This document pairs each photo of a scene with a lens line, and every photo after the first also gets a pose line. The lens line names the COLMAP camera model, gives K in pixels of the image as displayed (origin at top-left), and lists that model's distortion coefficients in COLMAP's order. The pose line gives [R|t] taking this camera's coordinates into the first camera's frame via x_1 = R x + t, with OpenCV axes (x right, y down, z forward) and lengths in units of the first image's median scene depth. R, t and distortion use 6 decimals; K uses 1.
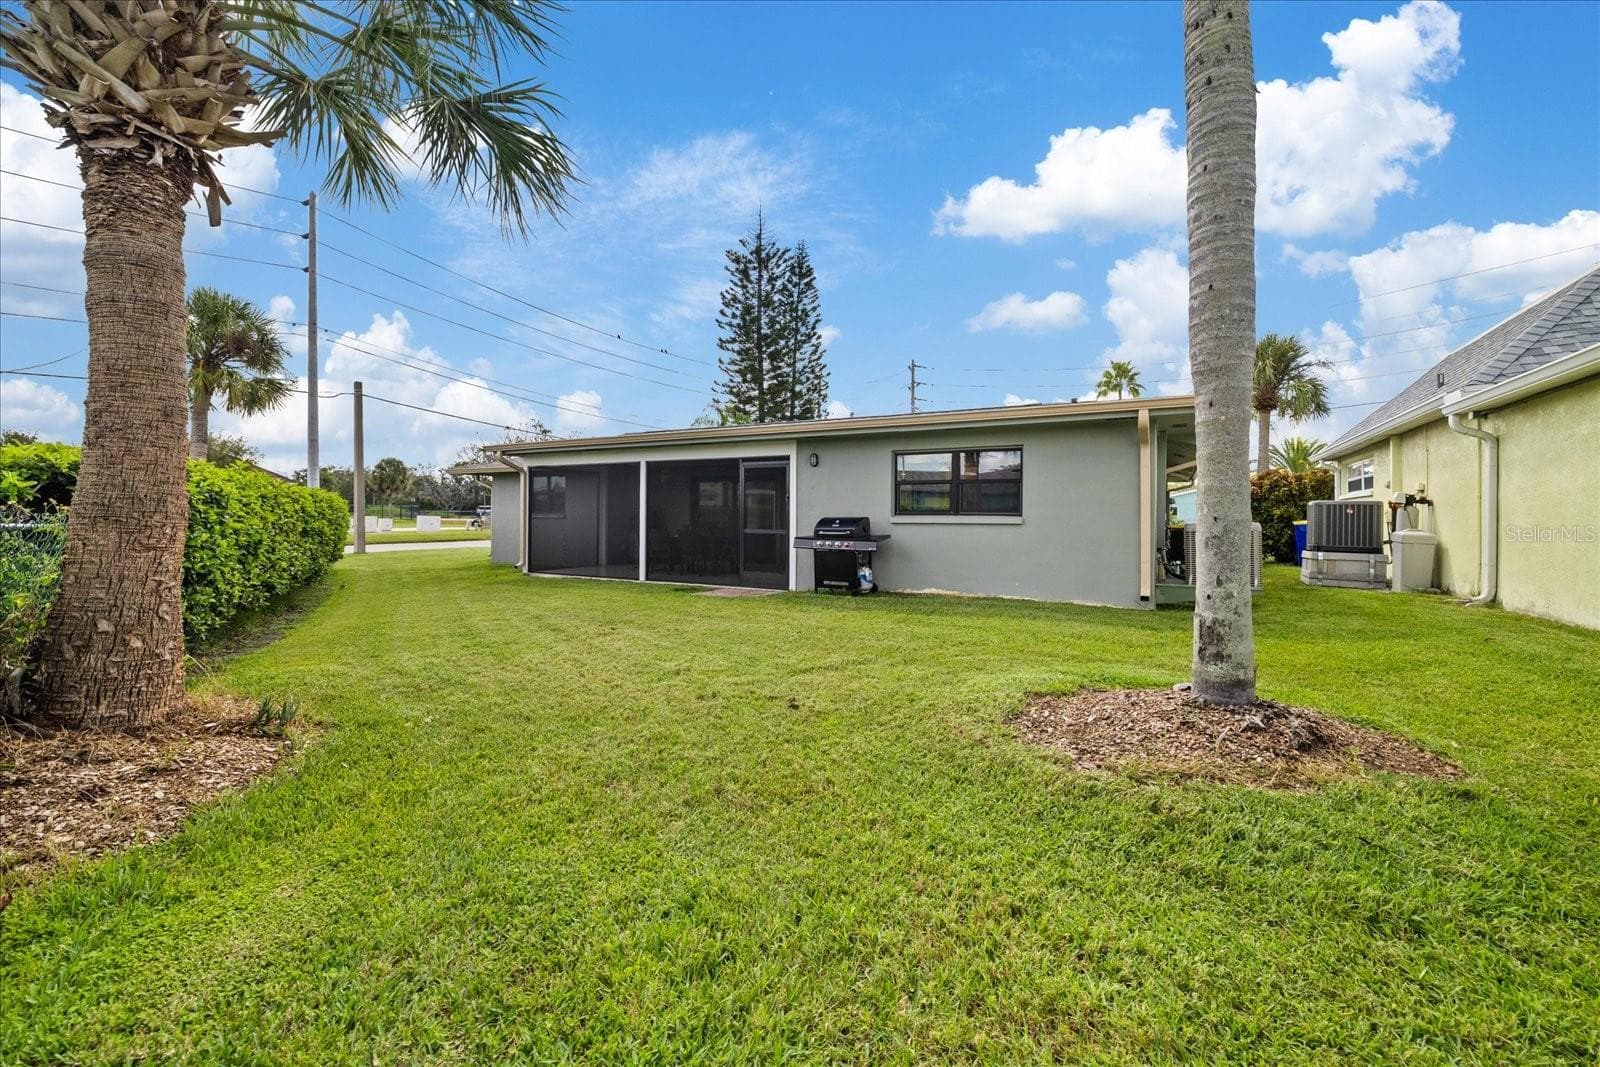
lens RADIAL K [[713.3, 0, 800.0], [0, 713.3, 533.5], [0, 0, 1]] dist [-0.000167, 0.000025]
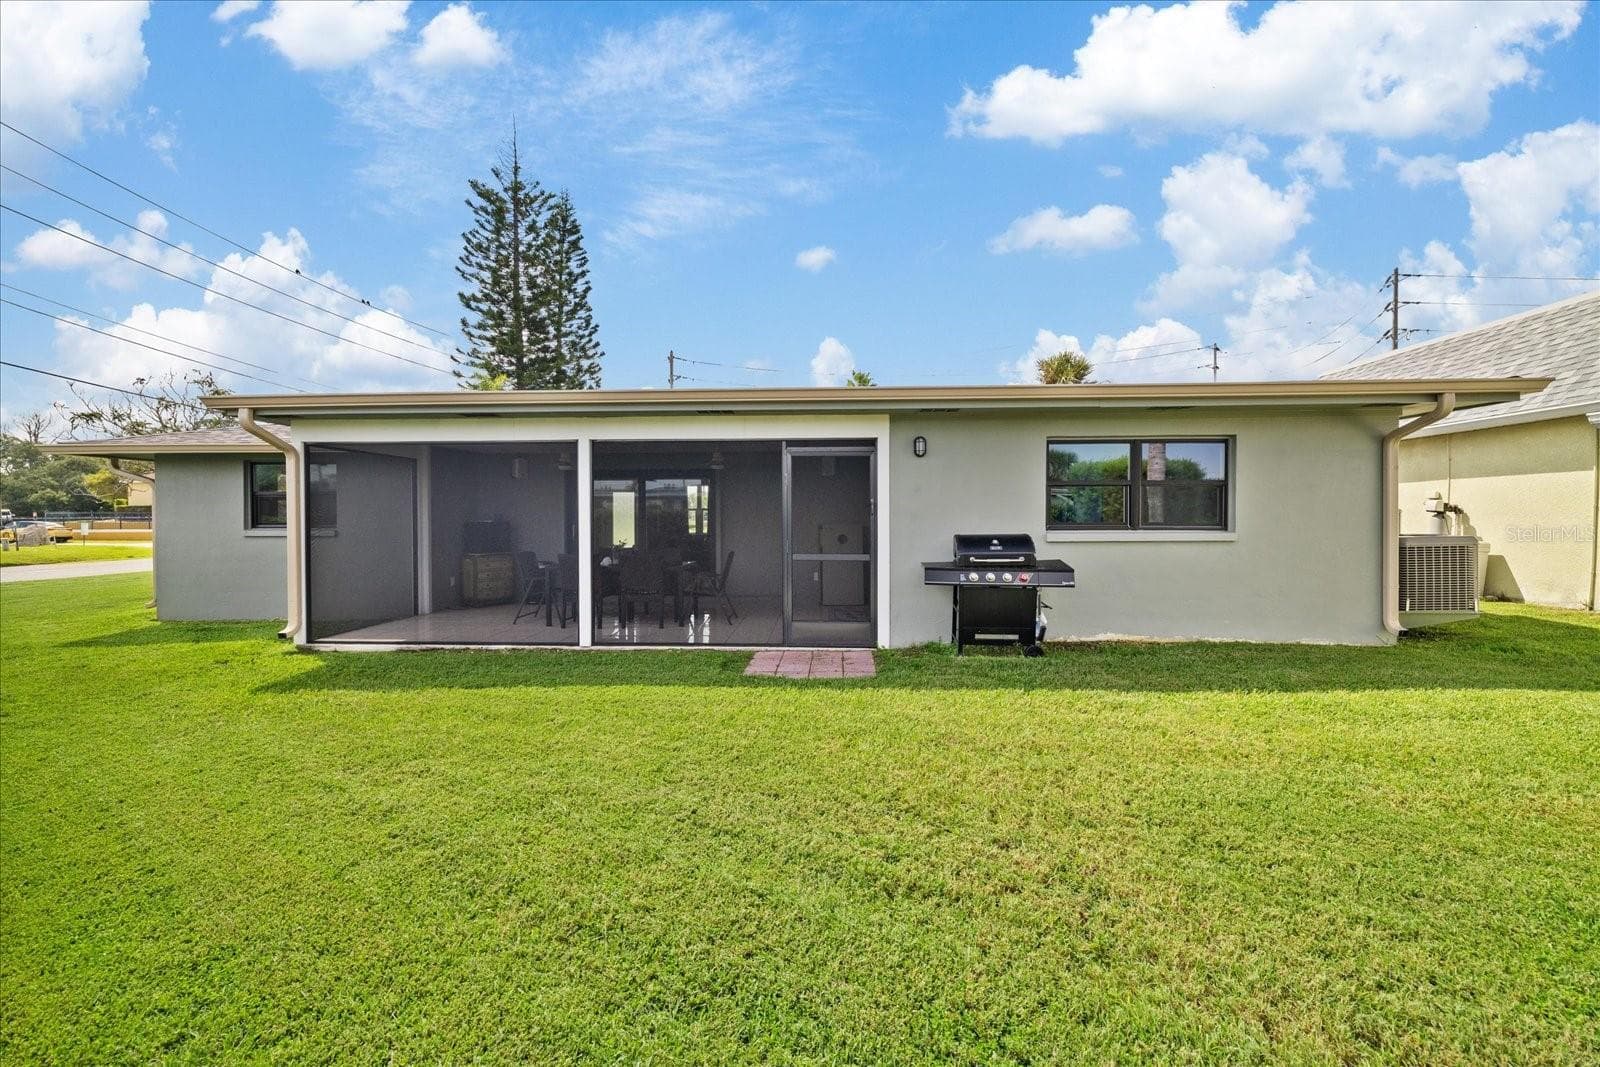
lens RADIAL K [[665.4, 0, 764.9], [0, 665.4, 541.1], [0, 0, 1]] dist [0.001414, 0.000250]
pose [[0.891388, -0.025843, 0.452503, -0.301467], [0.019504, 0.999635, 0.018669, -0.024098], [-0.452820, -0.007816, 0.891568, 0.406608]]
